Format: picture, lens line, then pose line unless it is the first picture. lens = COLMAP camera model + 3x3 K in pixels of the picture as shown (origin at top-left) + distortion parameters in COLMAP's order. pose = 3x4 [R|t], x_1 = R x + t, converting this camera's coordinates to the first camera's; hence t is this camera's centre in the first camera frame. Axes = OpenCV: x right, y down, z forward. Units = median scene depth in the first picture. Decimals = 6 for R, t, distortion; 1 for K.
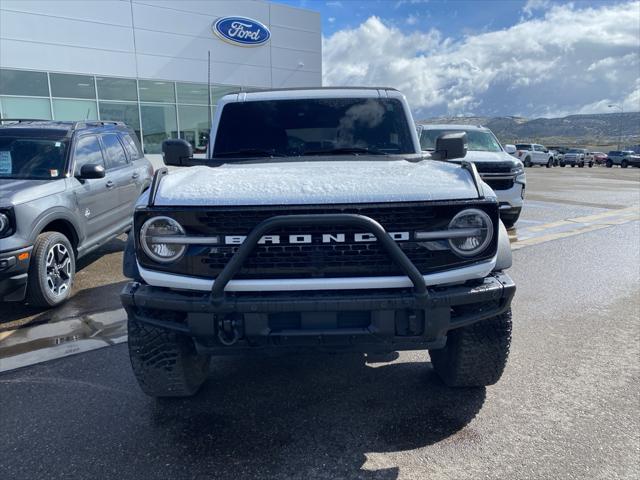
lens RADIAL K [[495.1, 0, 319.3], [0, 495.1, 244.0], [0, 0, 1]] dist [0.008481, 0.004250]
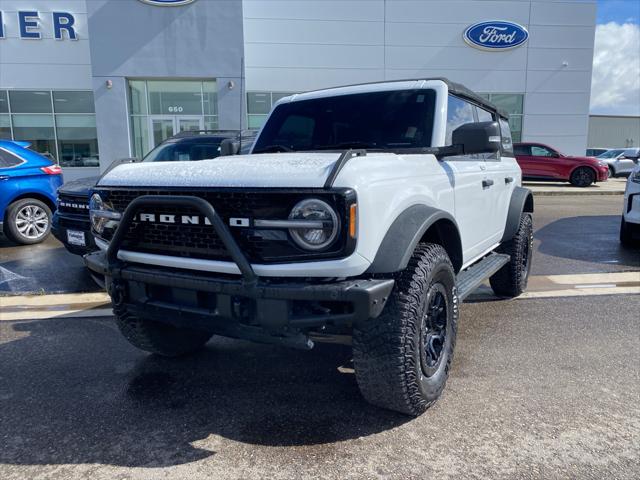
lens RADIAL K [[493.8, 0, 322.4], [0, 493.8, 252.5], [0, 0, 1]] dist [0.005552, -0.003230]
pose [[0.855516, 0.094490, -0.509082, 0.669129], [-0.098067, 0.994981, 0.019874, 0.007086], [0.508405, 0.032922, 0.860488, 0.197332]]
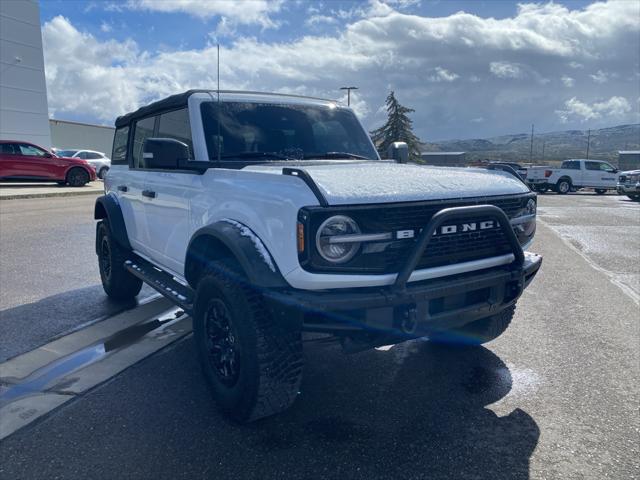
lens RADIAL K [[490.7, 0, 320.0], [0, 490.7, 240.0], [0, 0, 1]] dist [0.006783, -0.000086]
pose [[0.835089, -0.070442, 0.545585, -0.745721], [0.088474, 0.996055, -0.006817, -0.003834], [-0.542953, 0.053963, 0.838027, 0.177626]]
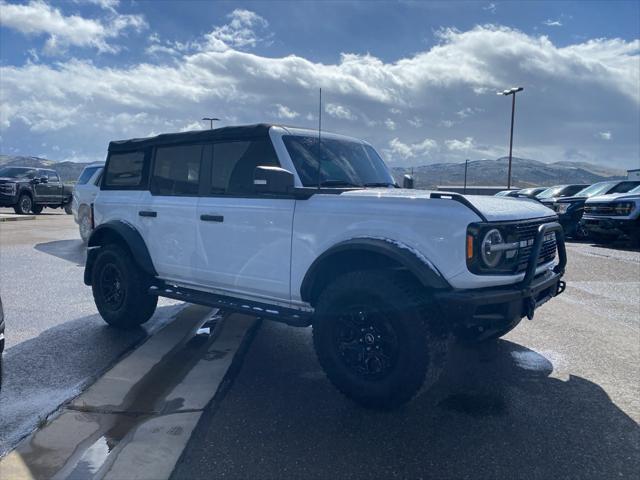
lens RADIAL K [[482.6, 0, 313.3], [0, 482.6, 238.5], [0, 0, 1]] dist [0.006278, -0.000923]
pose [[0.628619, -0.048375, 0.776207, -1.337526], [0.120358, 0.992090, -0.035644, -0.038127], [-0.768343, 0.115829, 0.629470, 0.490857]]
